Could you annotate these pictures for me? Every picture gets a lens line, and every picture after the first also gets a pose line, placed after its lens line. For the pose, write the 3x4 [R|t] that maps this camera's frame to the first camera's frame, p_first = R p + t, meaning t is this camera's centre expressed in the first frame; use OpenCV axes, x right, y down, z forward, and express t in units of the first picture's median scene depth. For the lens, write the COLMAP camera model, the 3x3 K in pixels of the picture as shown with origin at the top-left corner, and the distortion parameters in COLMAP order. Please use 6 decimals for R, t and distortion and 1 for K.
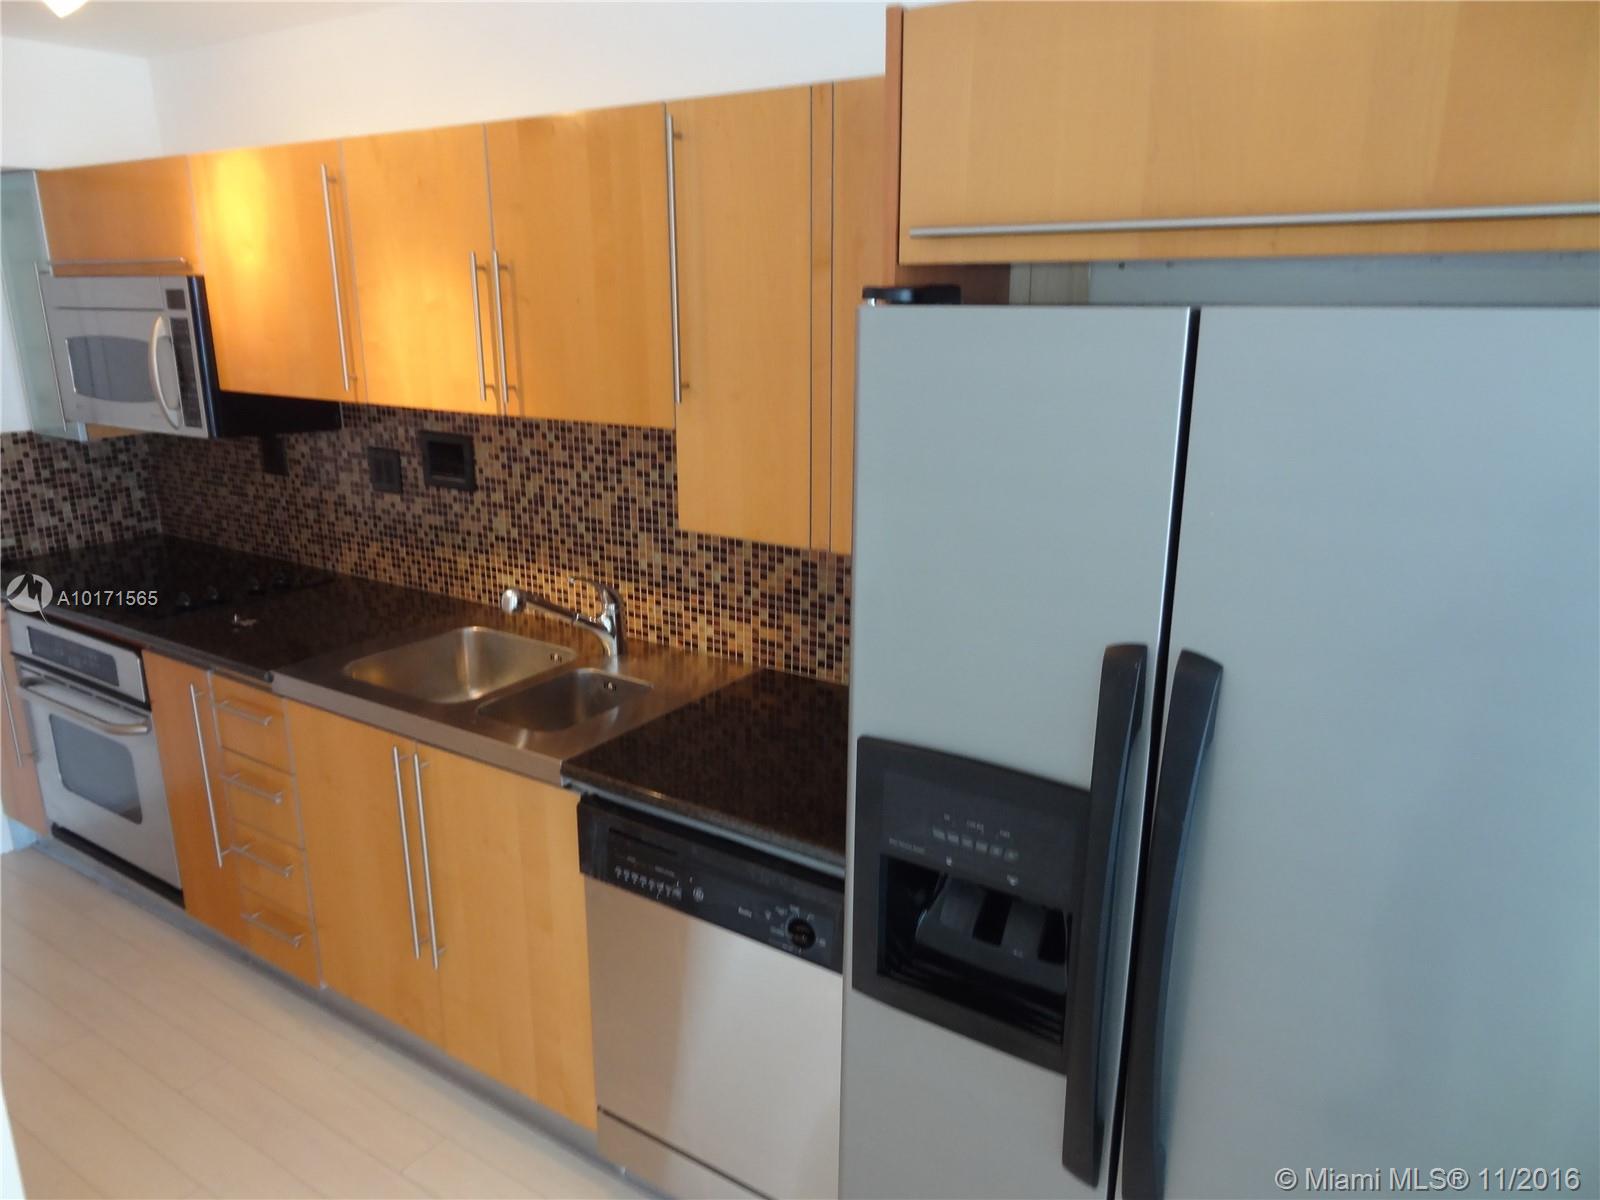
lens RADIAL K [[1123.4, 0, 802.1], [0, 1123.4, 594.6], [0, 0, 1]] dist [-0.004801, 0.011160]
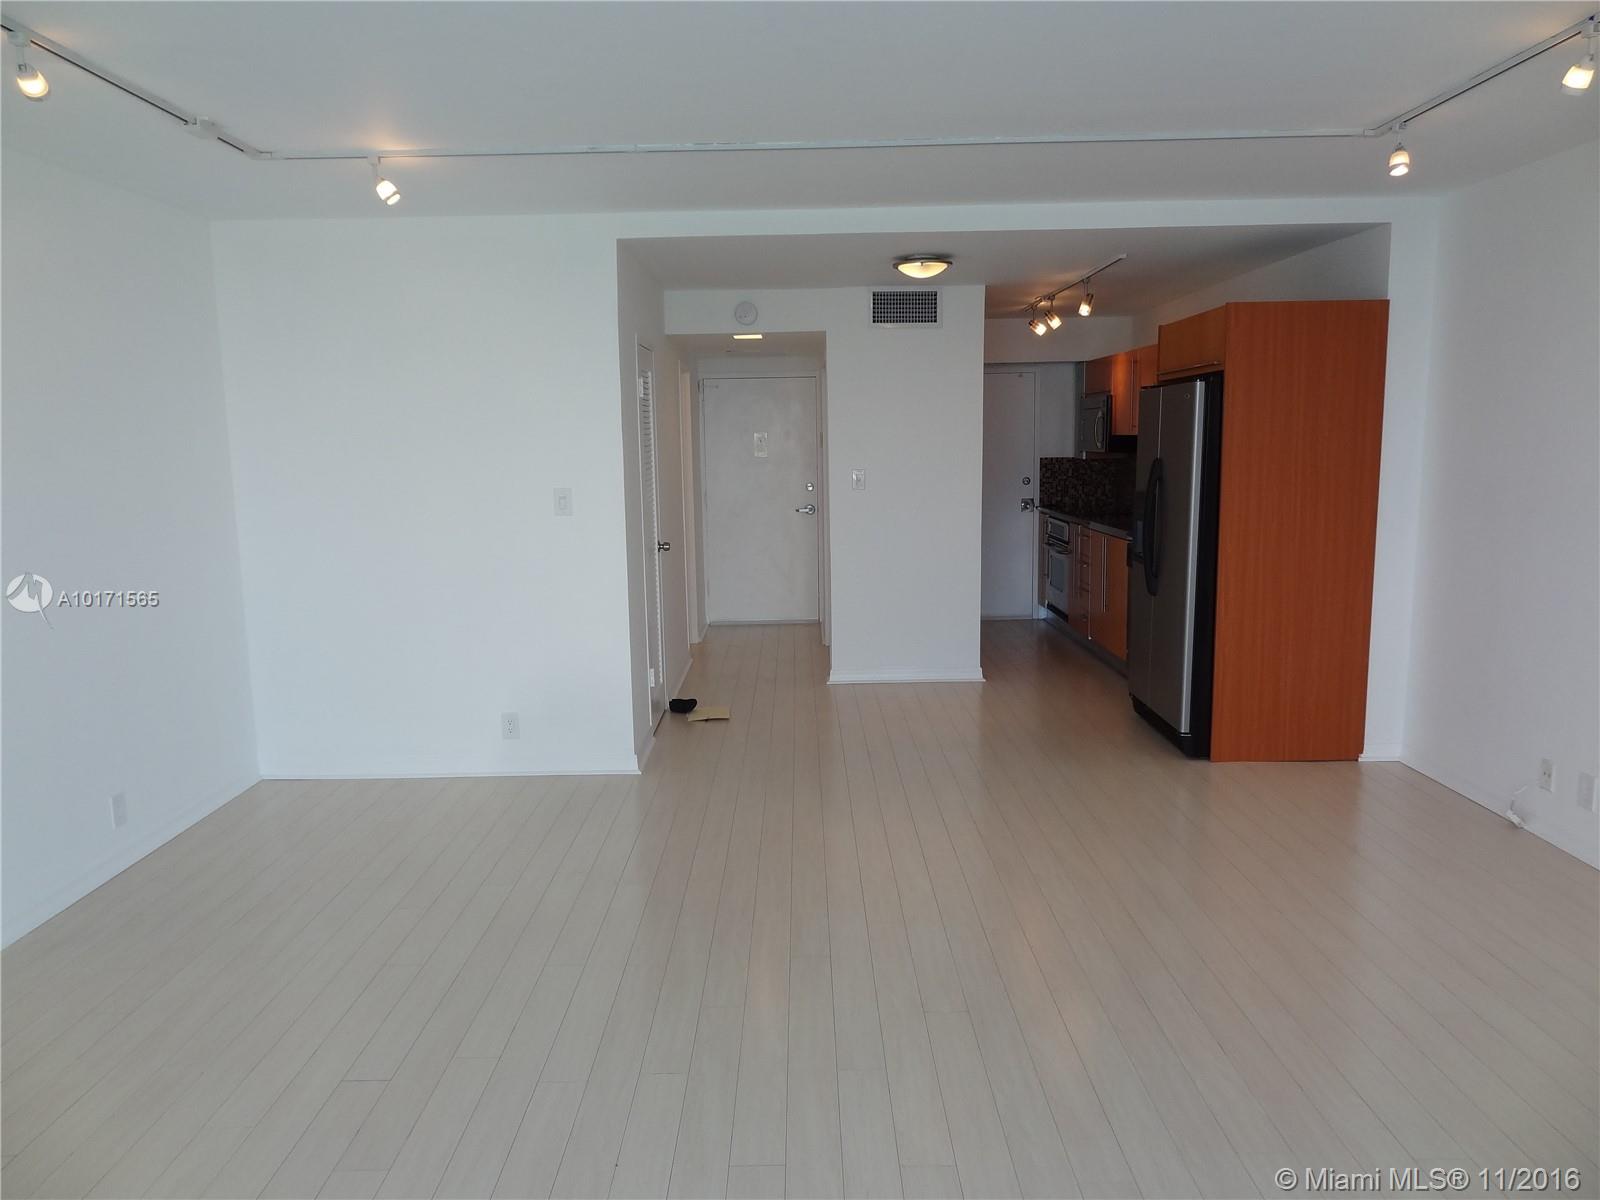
lens RADIAL K [[1123.4, 0, 809.9], [0, 1123.4, 599.3], [0, 0, 1]] dist [-0.004801, 0.011160]
pose [[0.559073, 0.113242, -0.821349, 1.357024], [-0.206887, 0.978347, -0.005935, 0.376292], [0.802892, 0.173245, 0.570395, -1.088665]]
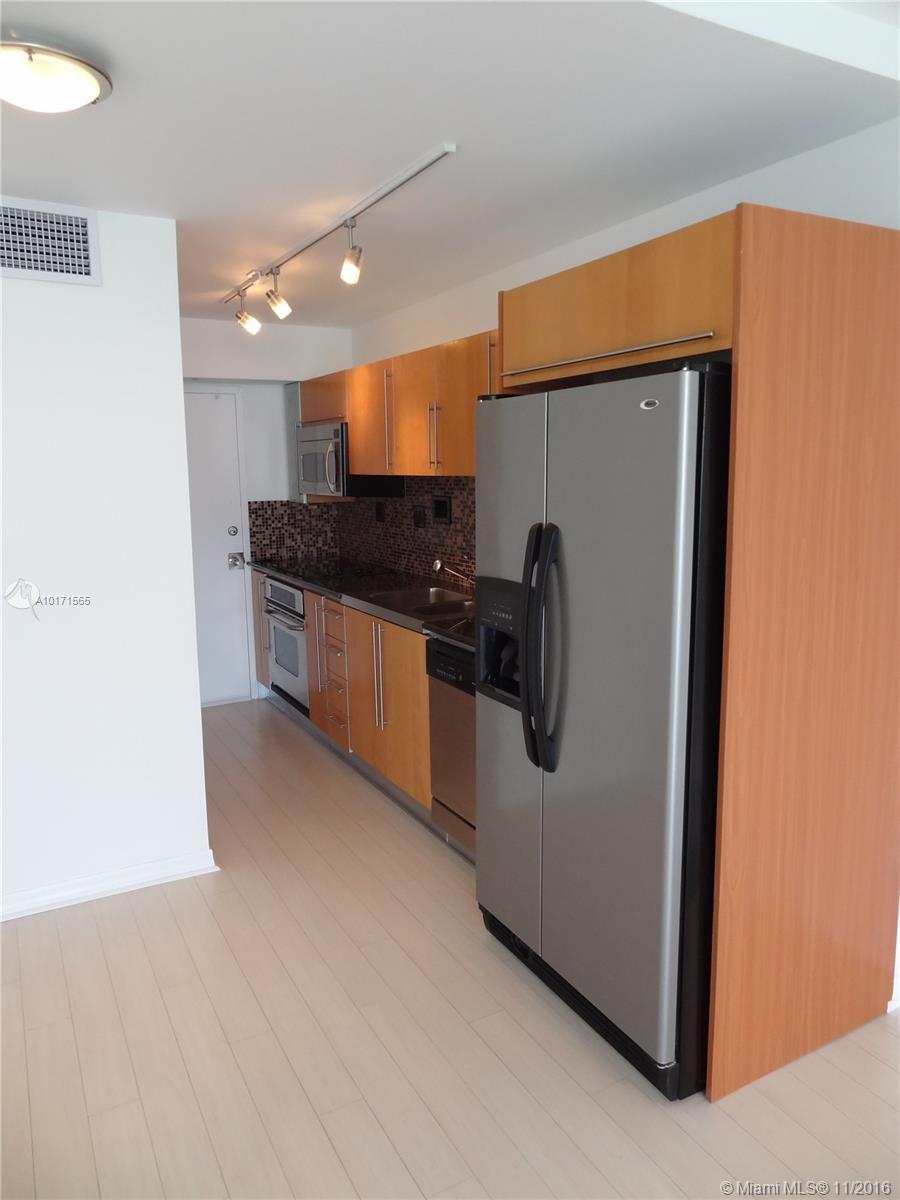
lens RADIAL K [[842.6, 0, 456.5], [0, 842.6, 594.8], [0, 0, 1]] dist [-0.004801, 0.011160]
pose [[0.887671, 0.062007, -0.456285, 0.403999], [-0.111865, 0.990246, -0.083055, 0.153374], [0.446684, 0.124768, 0.885949, -0.304400]]
